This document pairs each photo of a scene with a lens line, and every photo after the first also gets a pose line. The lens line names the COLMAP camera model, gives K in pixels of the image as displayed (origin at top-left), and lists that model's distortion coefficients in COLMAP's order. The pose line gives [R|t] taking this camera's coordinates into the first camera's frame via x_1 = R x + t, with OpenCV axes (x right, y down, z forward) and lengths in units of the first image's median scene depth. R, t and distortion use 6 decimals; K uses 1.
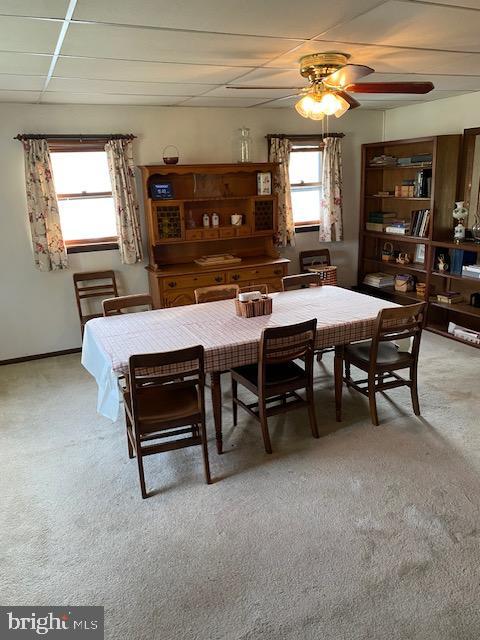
lens RADIAL K [[484.6, 0, 237.0], [0, 484.6, 318.8], [0, 0, 1]] dist [0.016335, -0.003639]
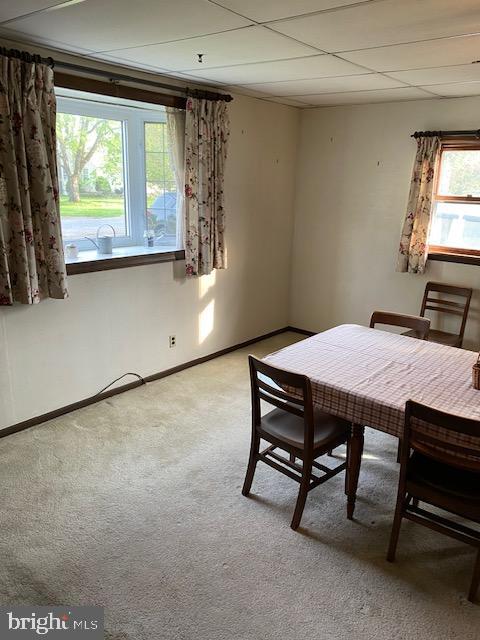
lens RADIAL K [[484.6, 0, 238.2], [0, 484.6, 321.6], [0, 0, 1]] dist [0.016335, -0.003639]
pose [[0.447262, 0.310870, -0.838640, 0.324307], [-0.297078, 0.936054, 0.188542, -0.093903], [0.843624, 0.164813, 0.511014, 0.245342]]
